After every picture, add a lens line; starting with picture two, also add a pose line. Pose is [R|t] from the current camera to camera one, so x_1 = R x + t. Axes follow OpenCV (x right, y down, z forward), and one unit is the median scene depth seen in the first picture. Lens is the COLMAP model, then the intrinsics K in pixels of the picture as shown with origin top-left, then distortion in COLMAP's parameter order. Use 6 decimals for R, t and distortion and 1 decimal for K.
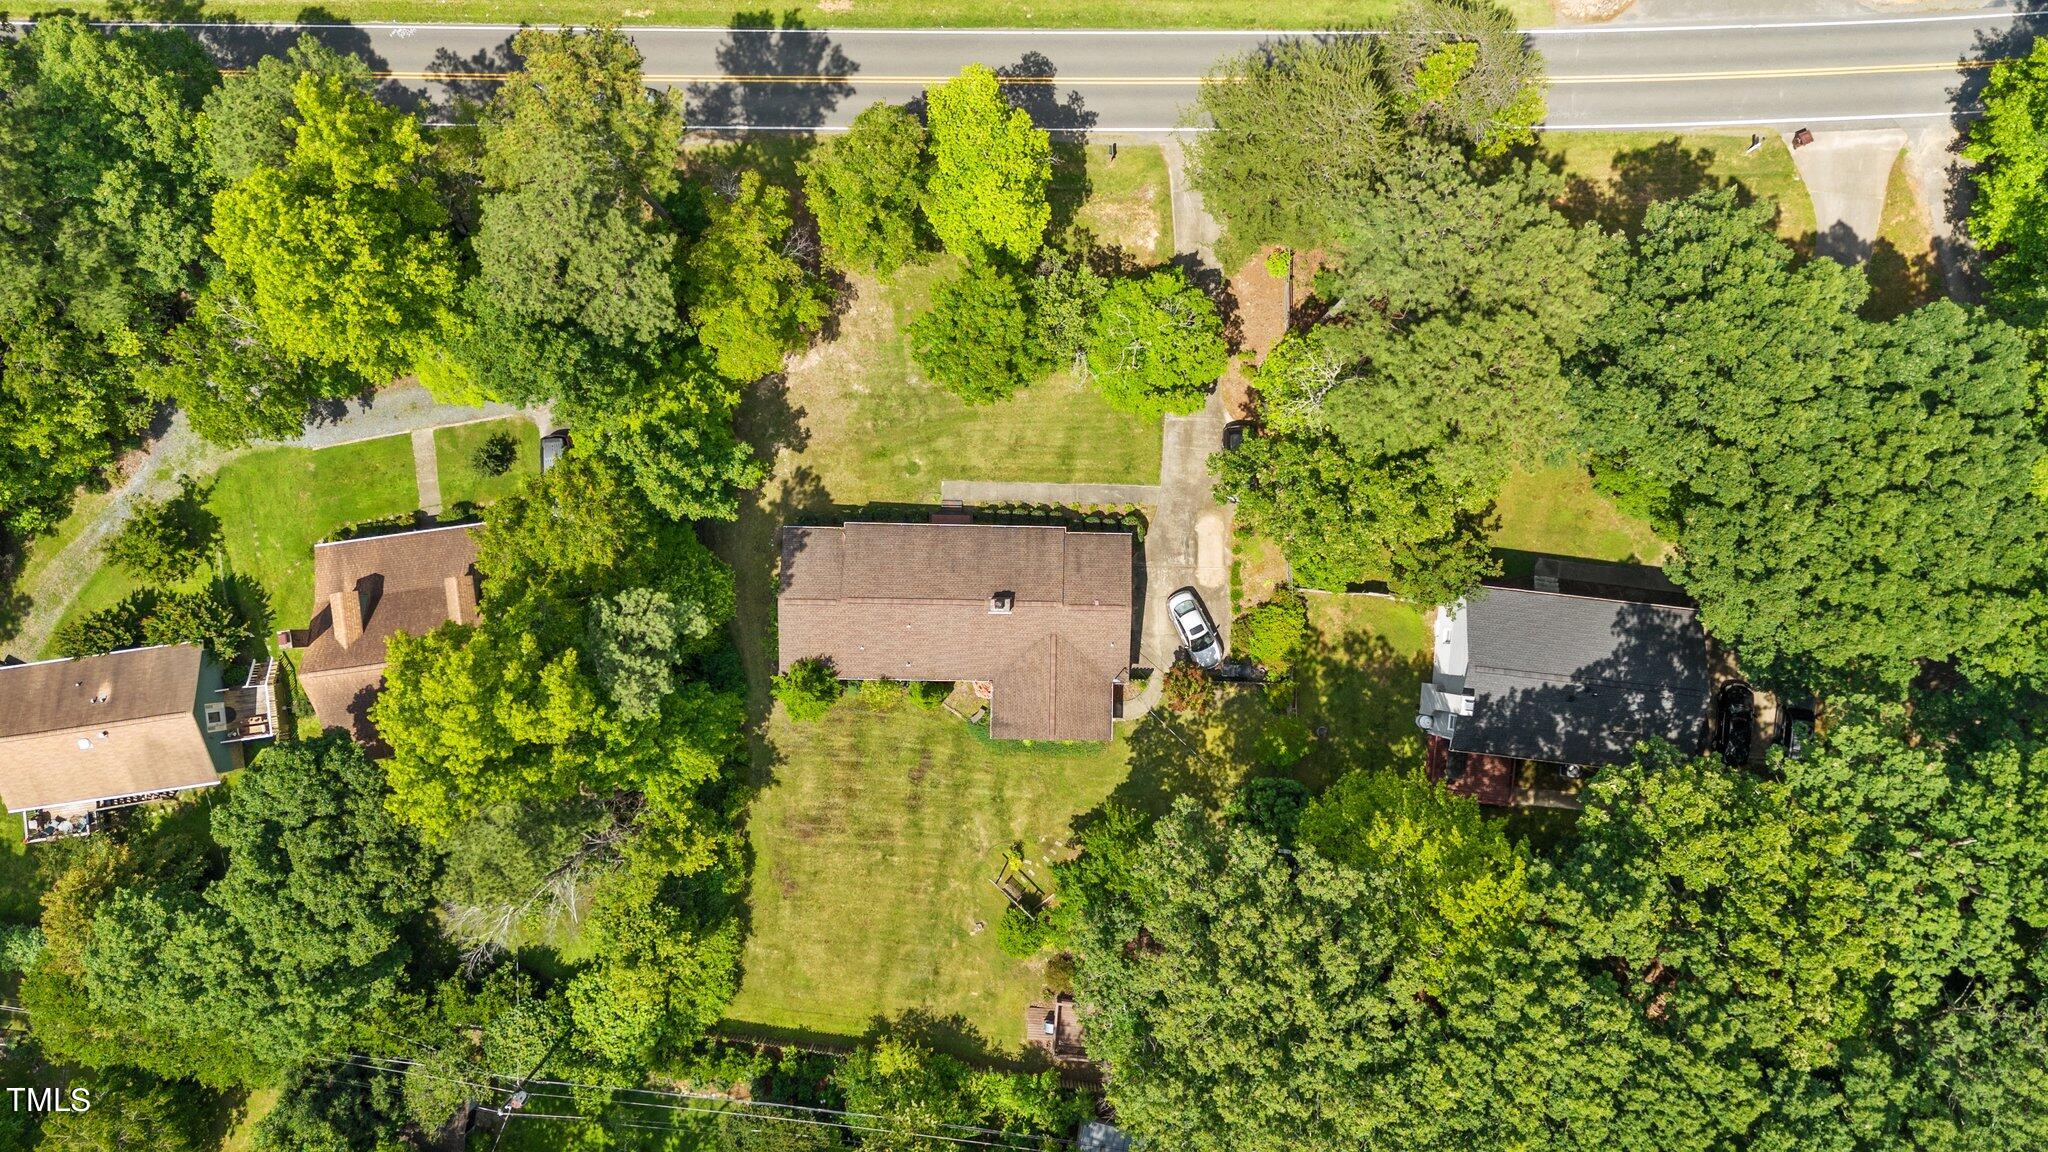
lens RADIAL K [[1504.3, 0, 1033.5], [0, 1504.3, 557.4], [0, 0, 1]] dist [0.053557, -0.024425]
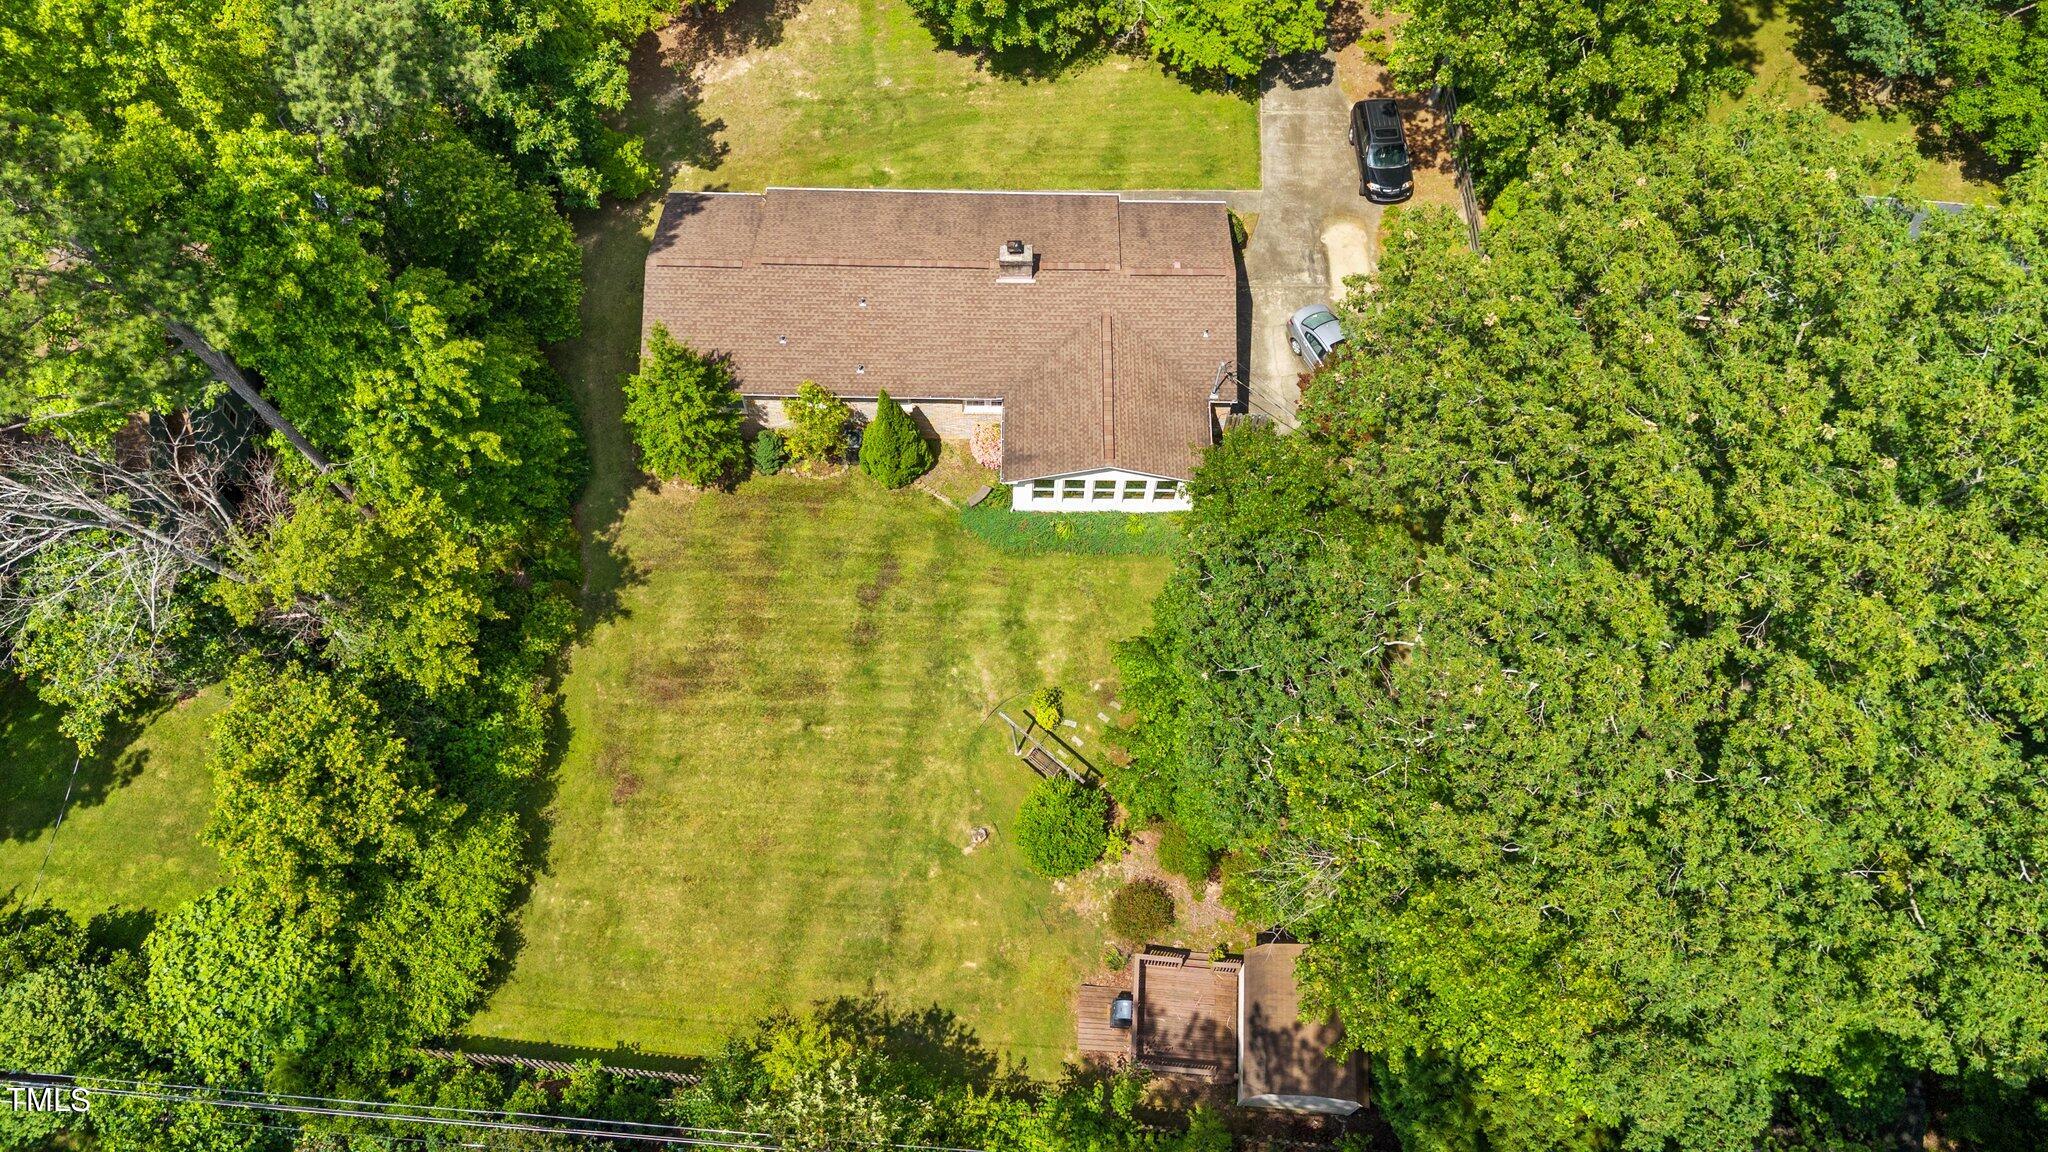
lens RADIAL K [[1504.3, 0, 1020.7], [0, 1504.3, 570.2], [0, 0, 1]] dist [0.053557, -0.024425]
pose [[0.999856, -0.014663, -0.008545, -0.016448], [0.009582, 0.903322, -0.428856, 0.390918], [0.014007, 0.428713, 0.903332, 0.496300]]
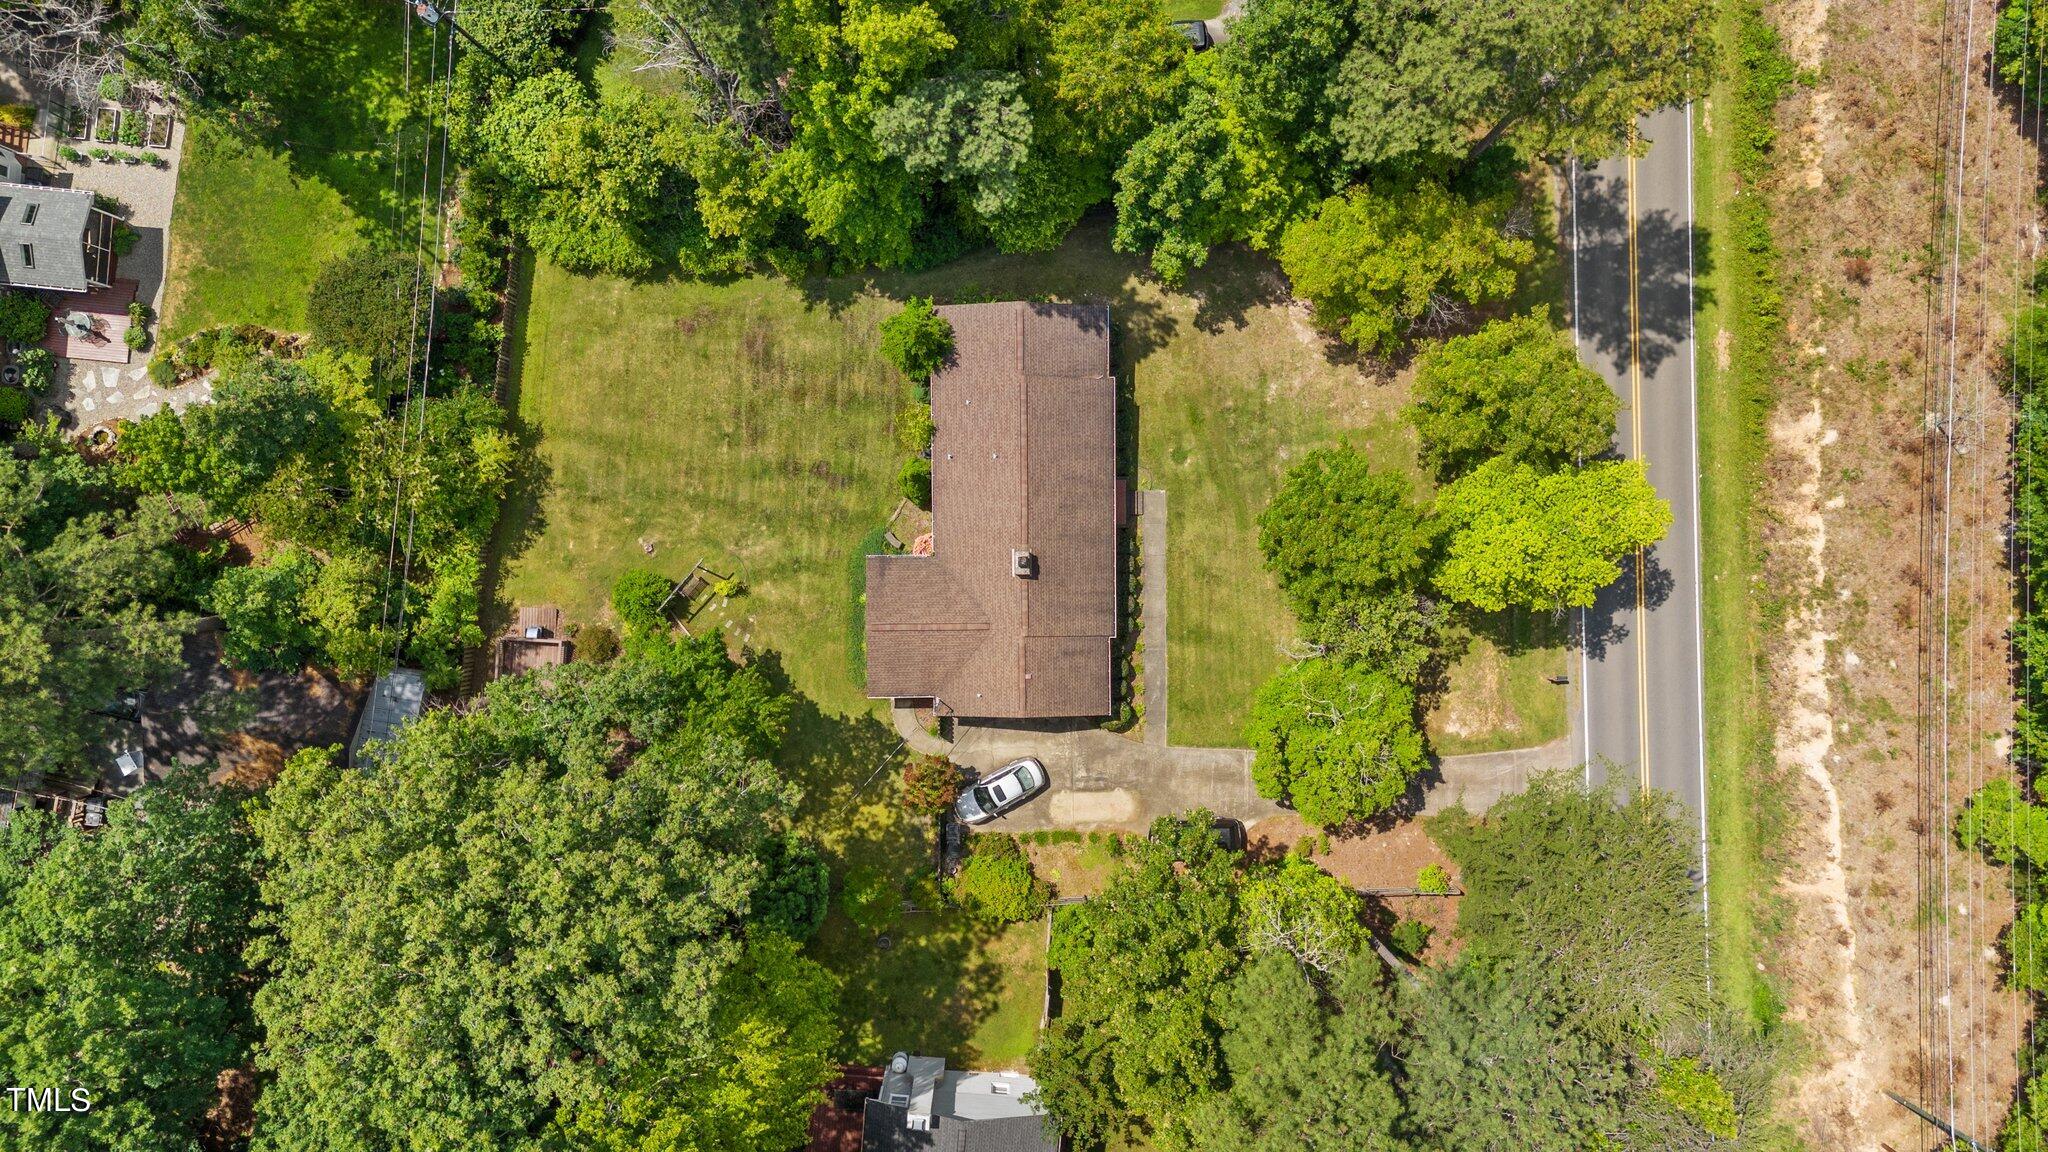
lens RADIAL K [[1504.3, 0, 1023.4], [0, 1504.3, 582.7], [0, 0, 1]] dist [0.053557, -0.024425]
pose [[0.026409, 0.999651, 0.000688, -0.011245], [-0.999242, 0.026378, 0.028611, 0.007098], [0.028583, -0.001443, 0.999590, 0.147665]]
